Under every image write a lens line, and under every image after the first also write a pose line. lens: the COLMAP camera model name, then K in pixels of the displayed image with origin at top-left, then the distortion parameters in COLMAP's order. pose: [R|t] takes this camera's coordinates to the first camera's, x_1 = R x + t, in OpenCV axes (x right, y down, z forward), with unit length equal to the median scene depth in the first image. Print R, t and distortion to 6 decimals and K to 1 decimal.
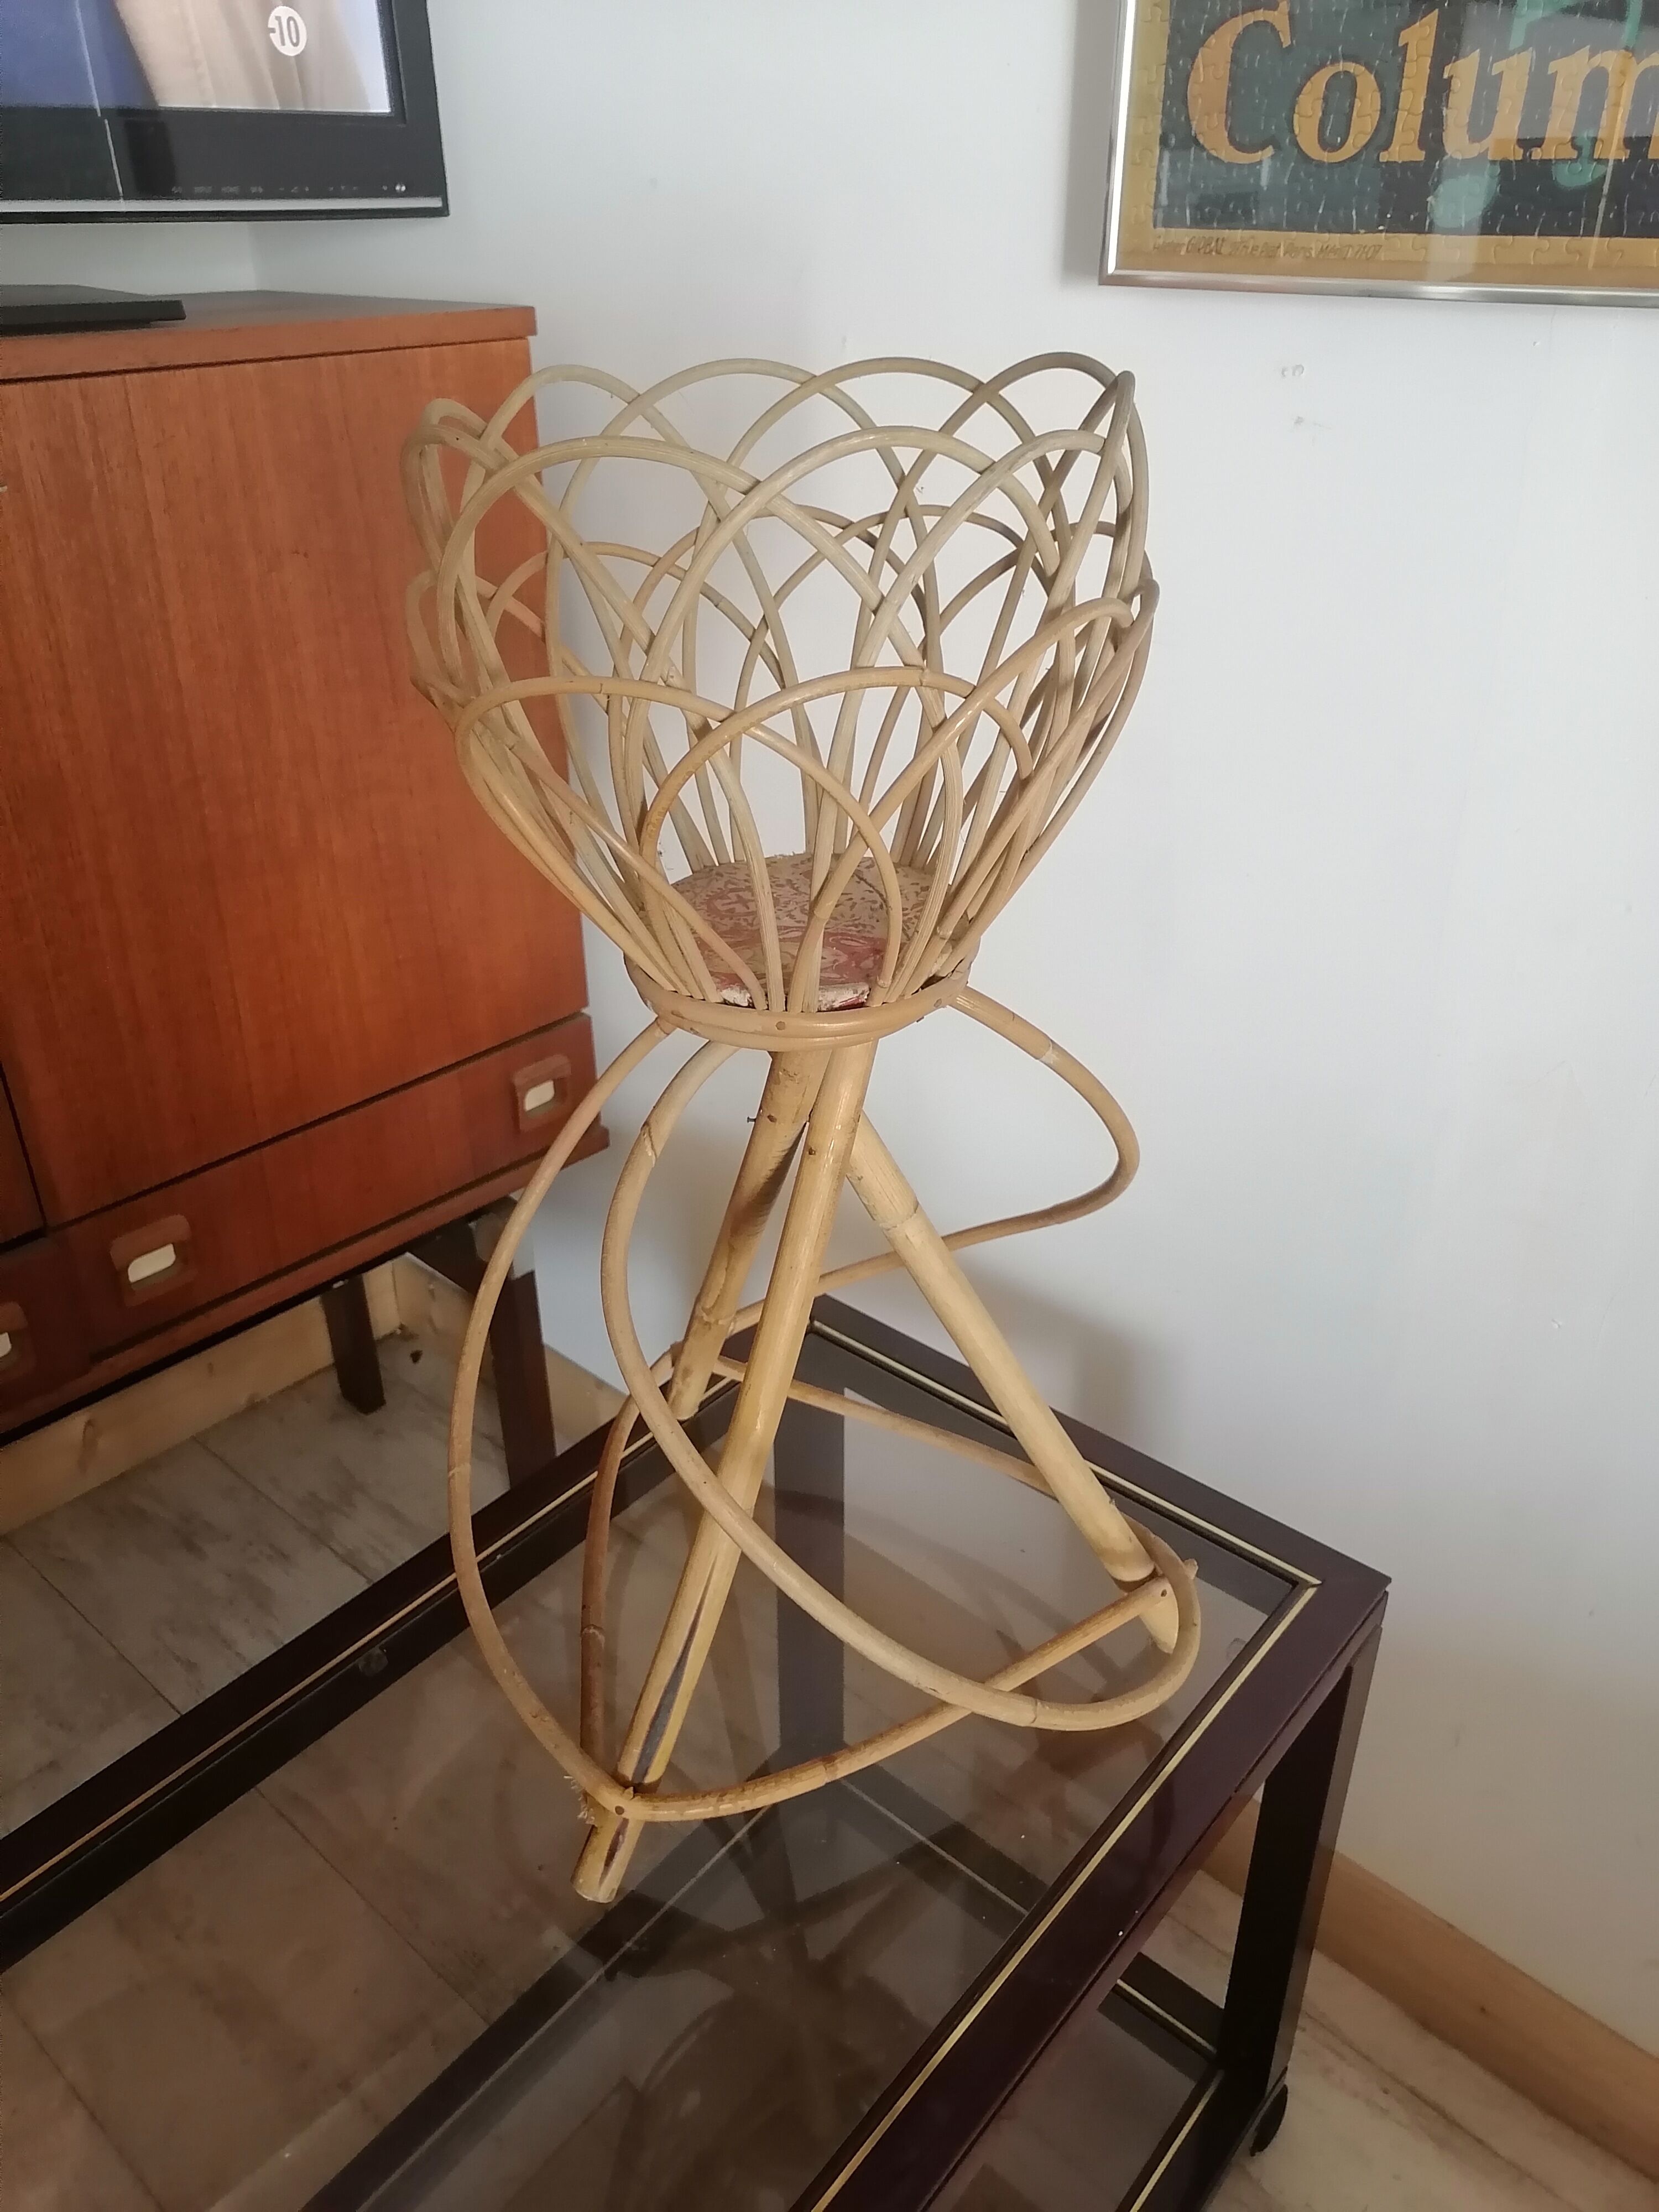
lens RADIAL K [[1660.4, 0, 834.7], [0, 1660.4, 1084.3], [0, 0, 1]] dist [0.022271, -0.008470]
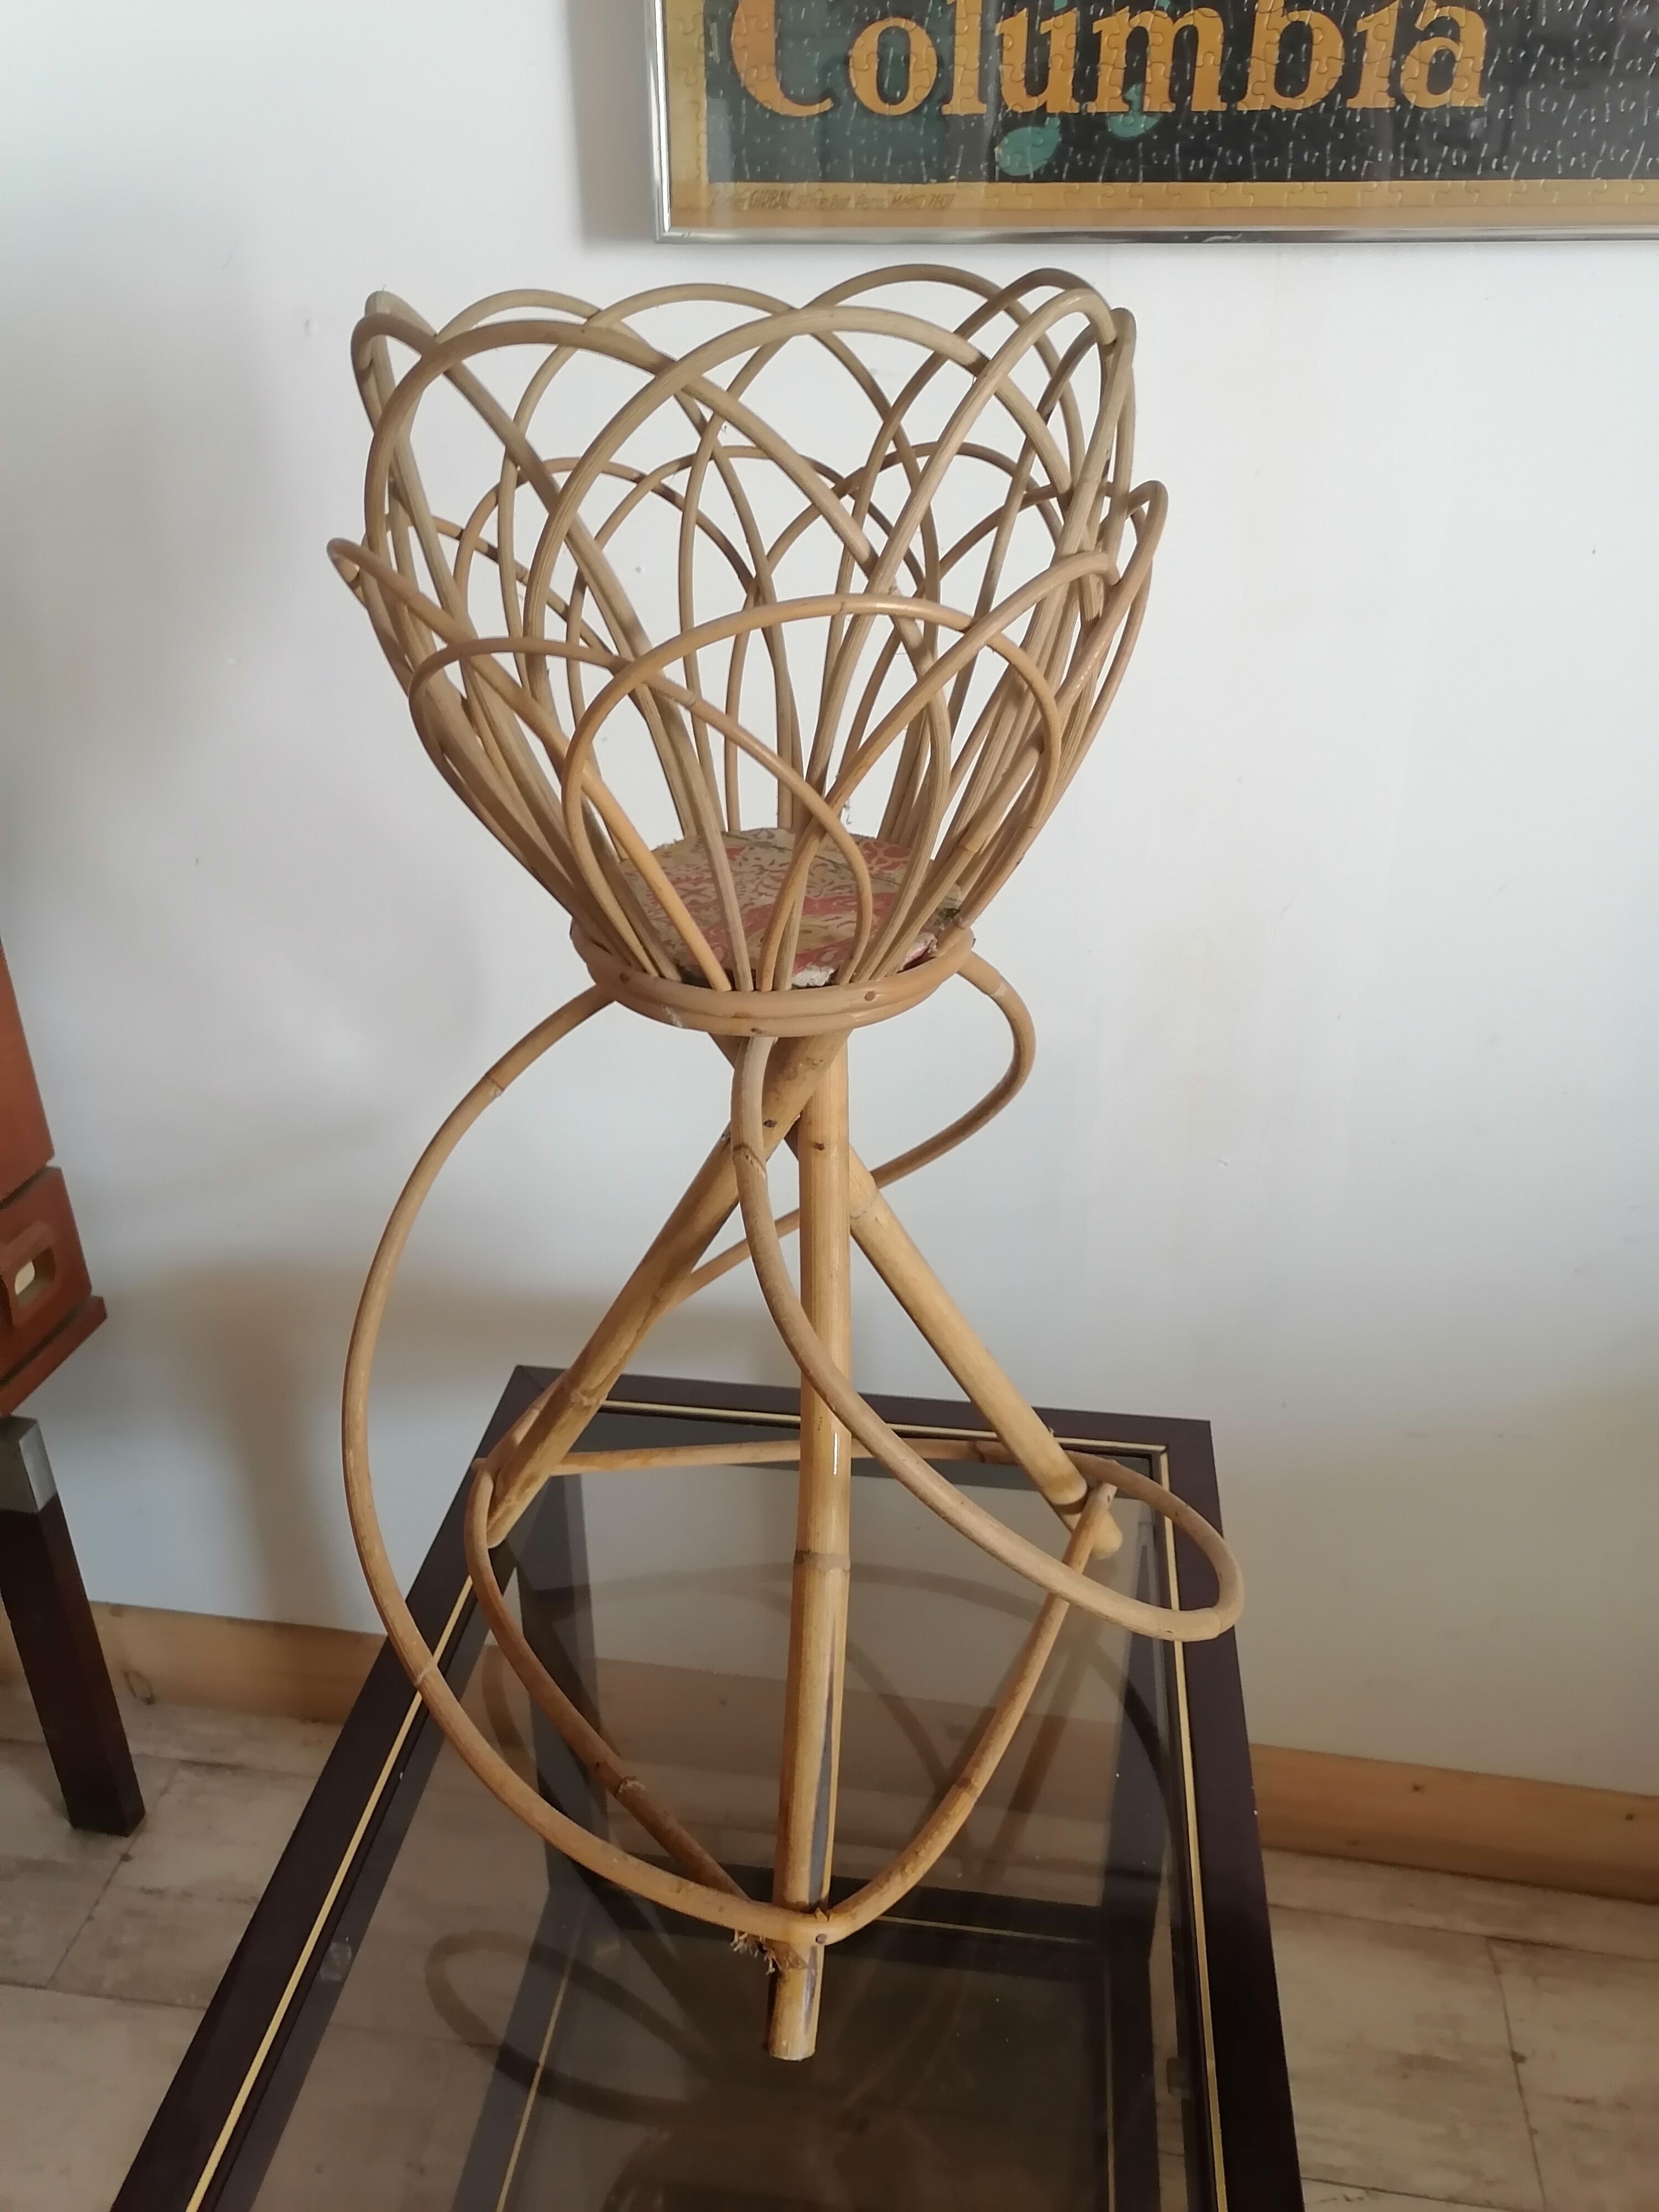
lens RADIAL K [[1660.4, 0, 803.5], [0, 1660.4, 1087.5], [0, 0, 1]] dist [0.022271, -0.008470]
pose [[0.840568, -0.245738, 0.482762, -0.401693], [0.261213, 0.964603, 0.036192, -0.023117], [-0.474567, 0.095681, 0.875004, 0.181419]]
